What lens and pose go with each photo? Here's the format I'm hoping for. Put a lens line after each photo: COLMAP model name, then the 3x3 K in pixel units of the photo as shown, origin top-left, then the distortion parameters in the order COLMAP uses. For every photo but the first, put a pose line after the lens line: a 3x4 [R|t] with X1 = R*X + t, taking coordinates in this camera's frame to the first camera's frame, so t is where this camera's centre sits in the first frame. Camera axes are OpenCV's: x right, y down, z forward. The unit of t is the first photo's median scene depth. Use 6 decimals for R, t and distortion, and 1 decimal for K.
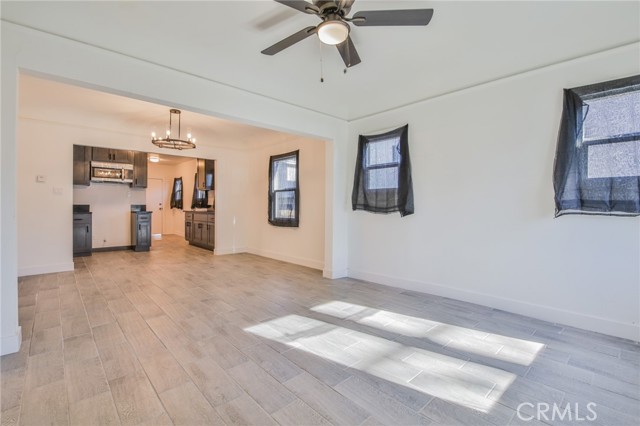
lens RADIAL K [[293.8, 0, 319.1], [0, 293.8, 207.8], [0, 0, 1]] dist [-0.003954, -0.006409]
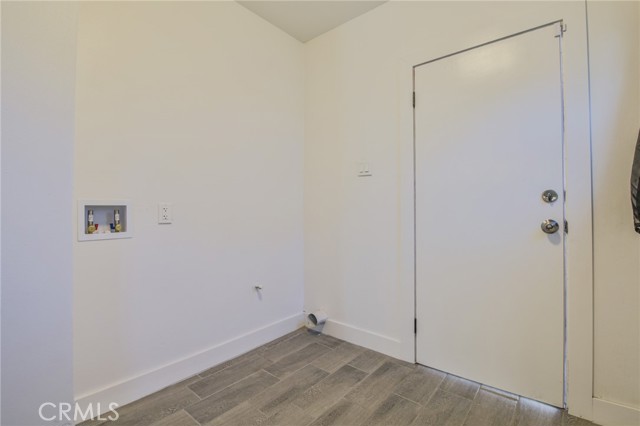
lens RADIAL K [[293.8, 0, 318.6], [0, 293.8, 208.4], [0, 0, 1]] dist [-0.003954, -0.006409]
pose [[0.127658, -0.013003, -0.991733, -1.020757], [-0.001173, 0.999911, -0.013261, -0.010178], [0.991817, 0.002856, 0.127632, 2.142025]]
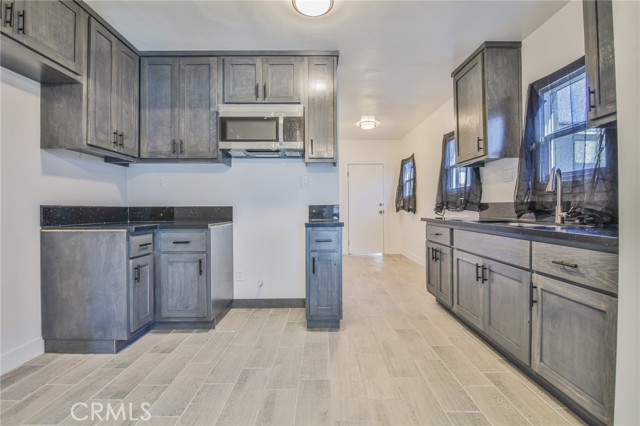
lens RADIAL K [[293.8, 0, 320.7], [0, 293.8, 209.5], [0, 0, 1]] dist [-0.003954, -0.006409]
pose [[0.744504, -0.005882, -0.667592, -0.550222], [0.007302, 0.999973, -0.000667, -0.006099], [0.667578, -0.004378, 0.744527, 1.125466]]
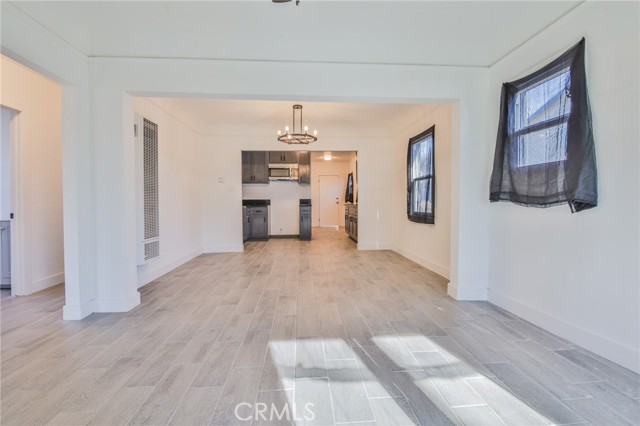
lens RADIAL K [[293.8, 0, 319.5], [0, 293.8, 207.0], [0, 0, 1]] dist [-0.003954, -0.006409]
pose [[0.783076, 0.002465, -0.621921, 0.217801], [0.008683, 0.999851, 0.014896, 0.007076], [0.621865, -0.017065, 0.782938, 0.246412]]
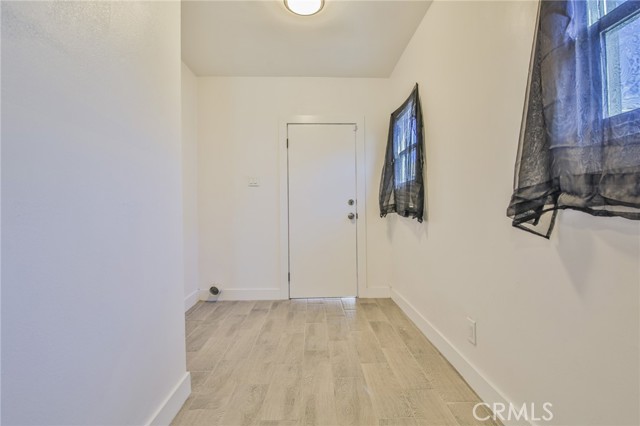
lens RADIAL K [[293.8, 0, 318.8], [0, 293.8, 207.5], [0, 0, 1]] dist [-0.003954, -0.006409]
pose [[0.754227, -0.015668, -0.656426, -0.883673], [0.008538, 0.999865, -0.014055, -0.005768], [0.656558, 0.004996, 0.754259, 1.814276]]
